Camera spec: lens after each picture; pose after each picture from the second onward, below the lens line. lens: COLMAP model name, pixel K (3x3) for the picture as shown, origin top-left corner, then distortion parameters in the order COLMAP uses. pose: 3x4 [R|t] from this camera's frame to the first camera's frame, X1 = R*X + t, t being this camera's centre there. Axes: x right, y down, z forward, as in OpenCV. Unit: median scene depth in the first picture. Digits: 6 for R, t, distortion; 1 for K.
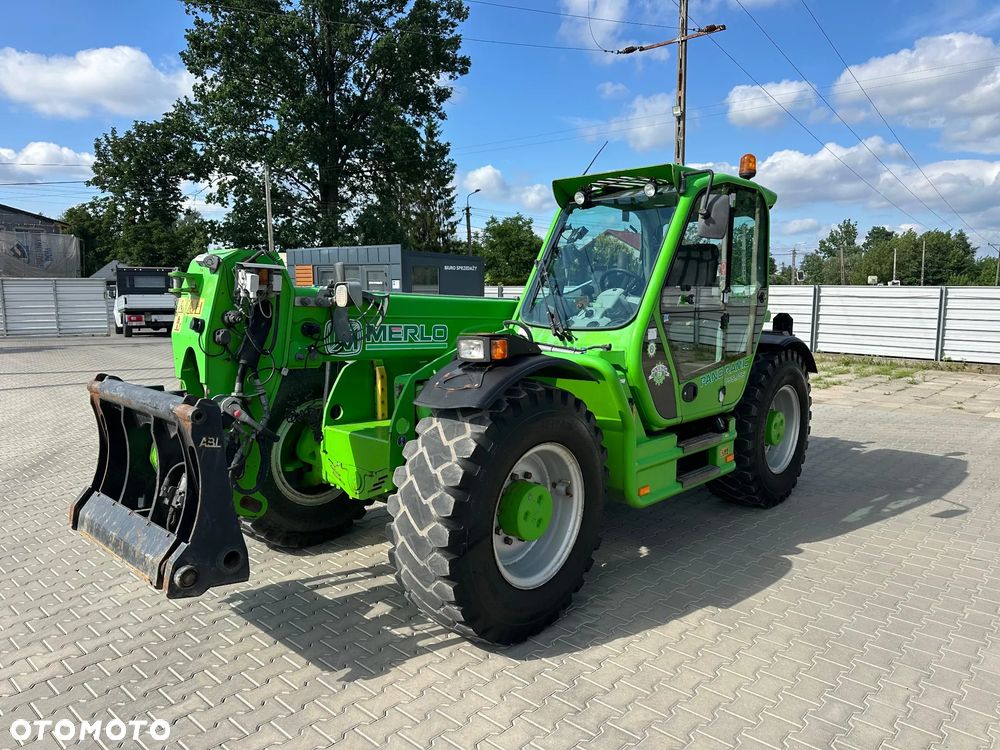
lens RADIAL K [[699.3, 0, 504.6], [0, 699.3, 381.6], [0, 0, 1]] dist [0.077957, -0.106263]
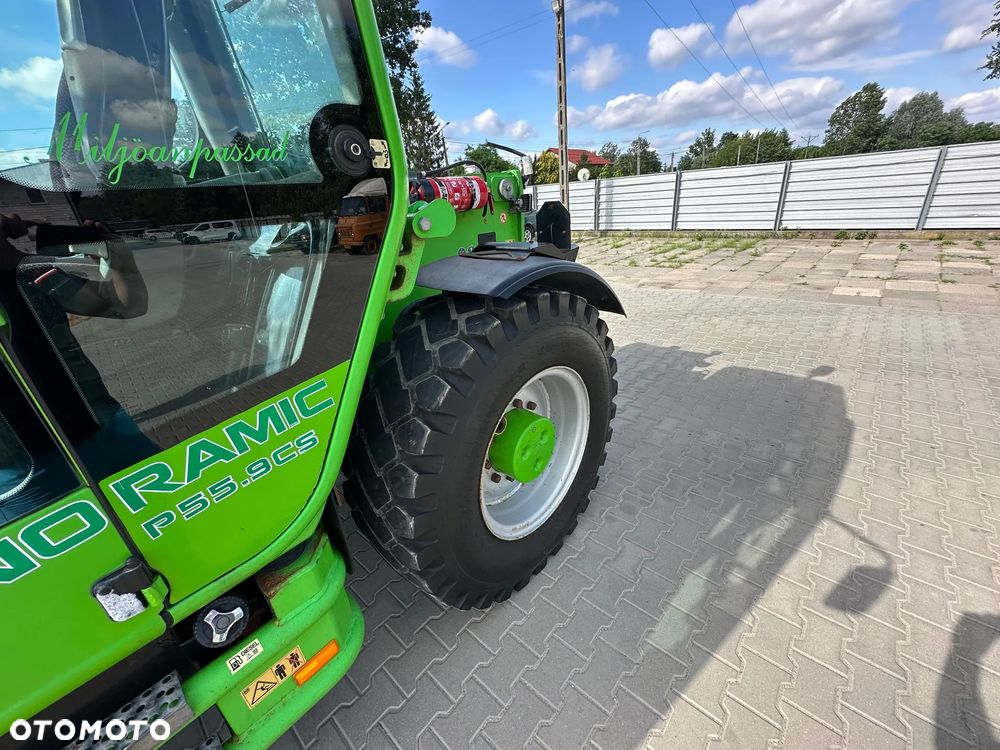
lens RADIAL K [[397.0, 0, 500.0], [0, 397.0, 375.0], [0, 0, 1]] dist [-0.002784, -0.000261]
pose [[0.996465, -0.079974, -0.025734, 0.134886], [0.083994, 0.954743, 0.285327, -0.024599], [0.001750, -0.286480, 0.958085, 0.269052]]
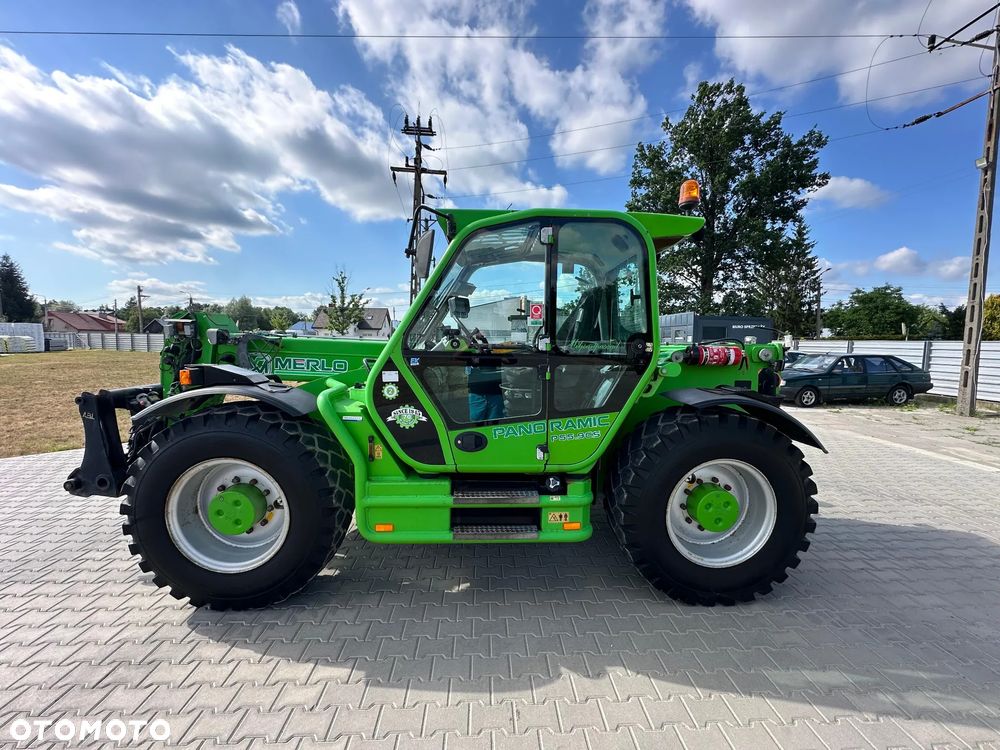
lens RADIAL K [[397.3, 0, 499.1], [0, 397.3, 374.8], [0, 0, 1]] dist [-0.002503, 0.000596]
pose [[0.704331, 0.064423, -0.706942, 0.188015], [-0.101301, 0.994803, -0.010271, -0.020733], [0.702606, 0.078848, 0.707197, 0.179606]]
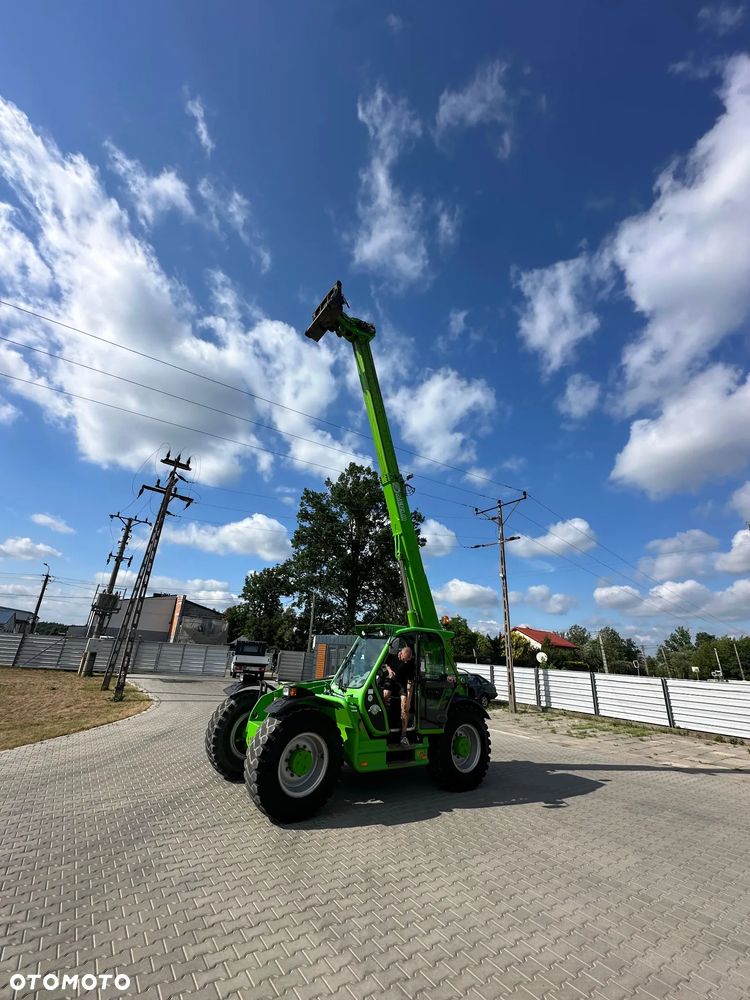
lens RADIAL K [[399.6, 0, 375.0], [0, 399.6, 500.0], [0, 0, 1]] dist [-0.001640, 0.000313]
pose [[0.977532, -0.026247, -0.209145, 0.141765], [-0.078639, 0.875168, -0.477386, 0.004031], [0.195567, 0.483107, 0.853441, -0.153442]]
